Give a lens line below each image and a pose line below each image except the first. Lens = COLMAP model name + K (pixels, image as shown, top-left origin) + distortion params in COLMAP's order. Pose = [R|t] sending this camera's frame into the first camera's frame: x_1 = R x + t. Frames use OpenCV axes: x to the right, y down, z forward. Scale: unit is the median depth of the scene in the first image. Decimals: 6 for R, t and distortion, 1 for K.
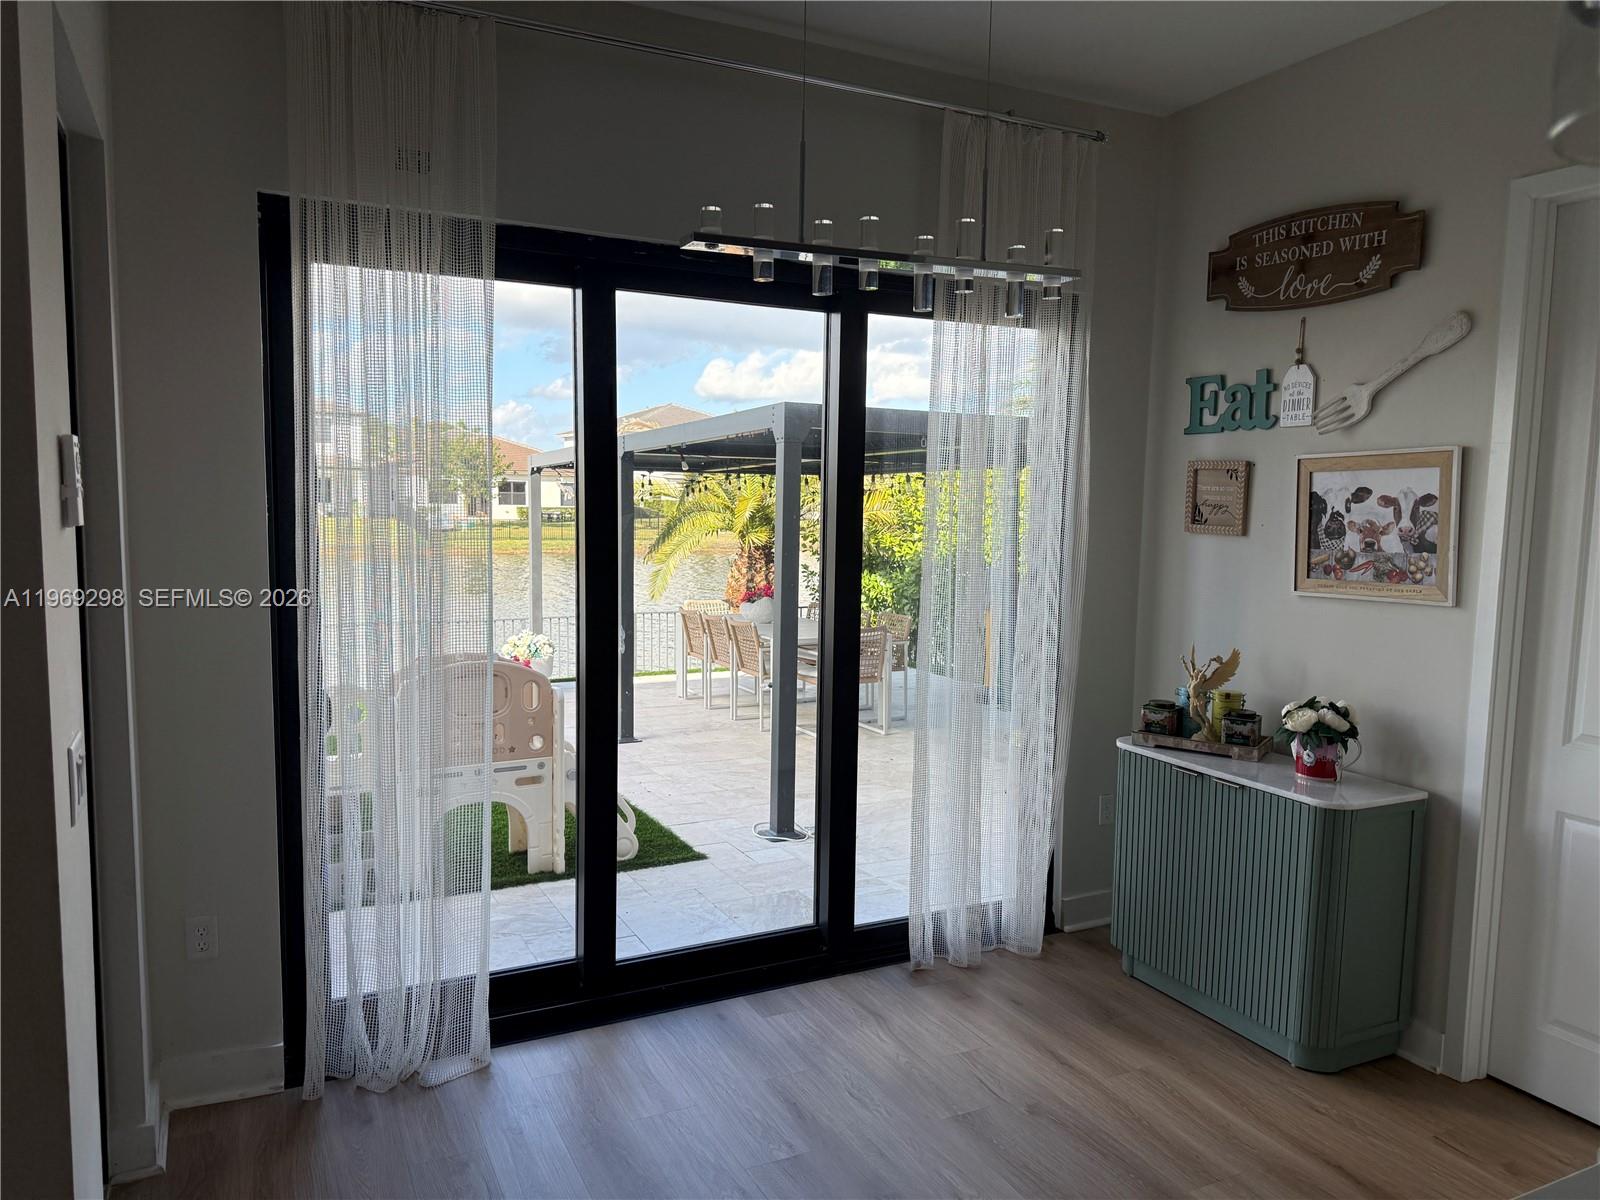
lens RADIAL K [[1146.1, 0, 807.5], [0, 1146.1, 606.3], [0, 0, 1]] dist [0.028216, -0.029740]
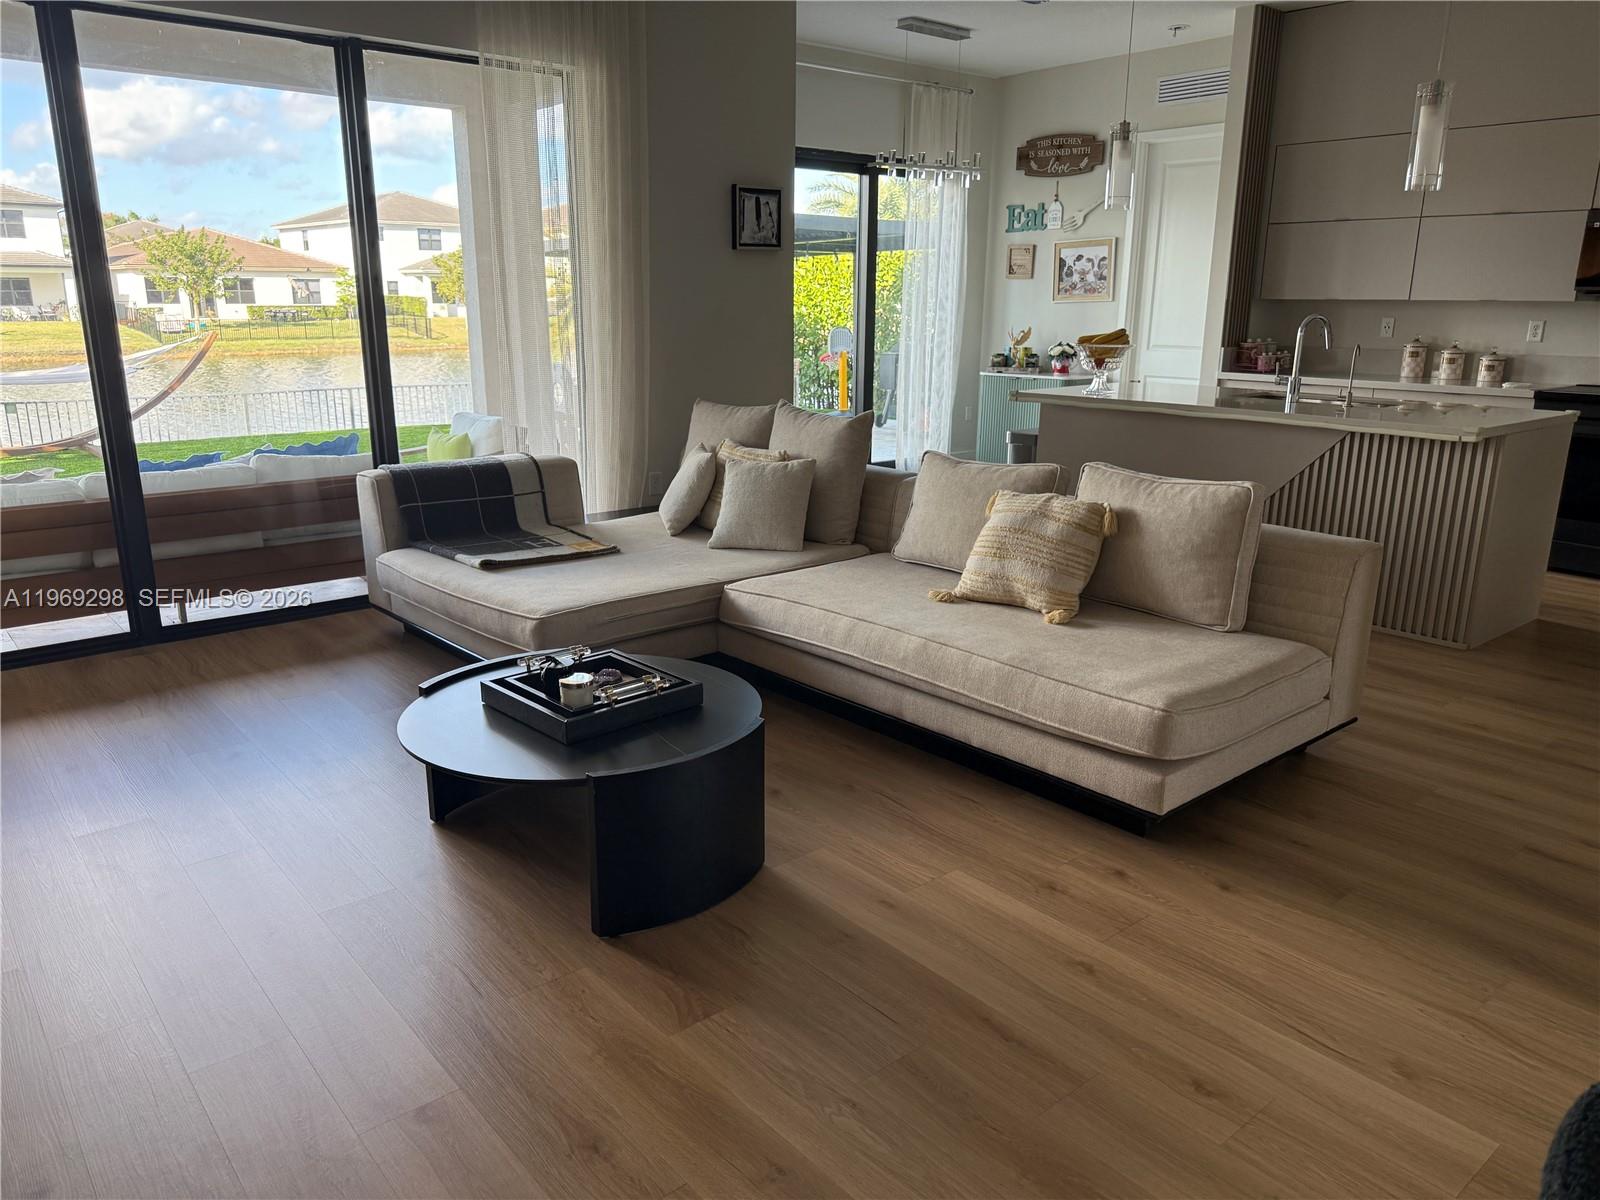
lens RADIAL K [[1146.1, 0, 808.7], [0, 1146.1, 609.8], [0, 0, 1]] dist [0.028216, -0.029740]
pose [[0.971519, -0.069371, 0.226578, -0.648361], [0.029909, 0.984439, 0.173160, 0.187794], [-0.235065, -0.161452, 0.958477, -1.259774]]
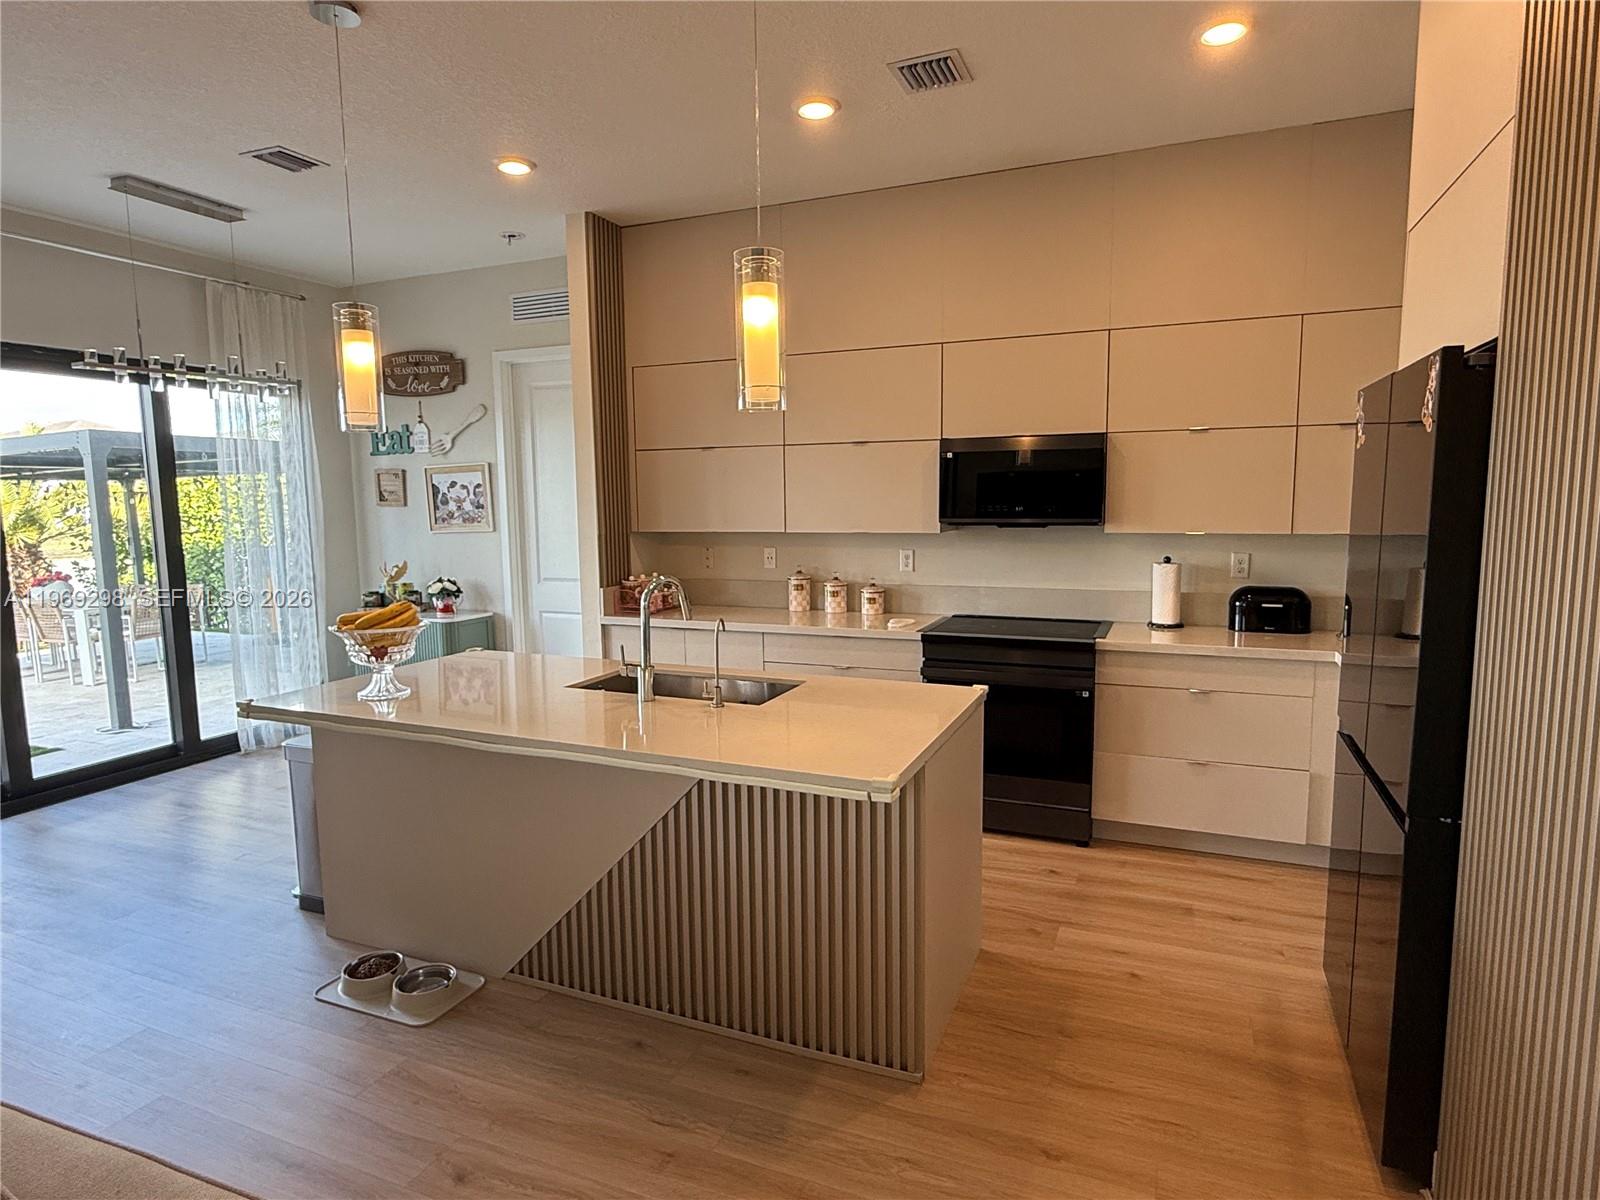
lens RADIAL K [[894.1, 0, 788.4], [0, 894.1, 614.8], [0, 0, 1]] dist [0.006761, 0.001454]
pose [[0.770586, -0.105465, 0.628550, -0.118927], [0.082857, 0.994421, 0.065276, 0.085728], [-0.631928, 0.001779, 0.775025, -0.680218]]
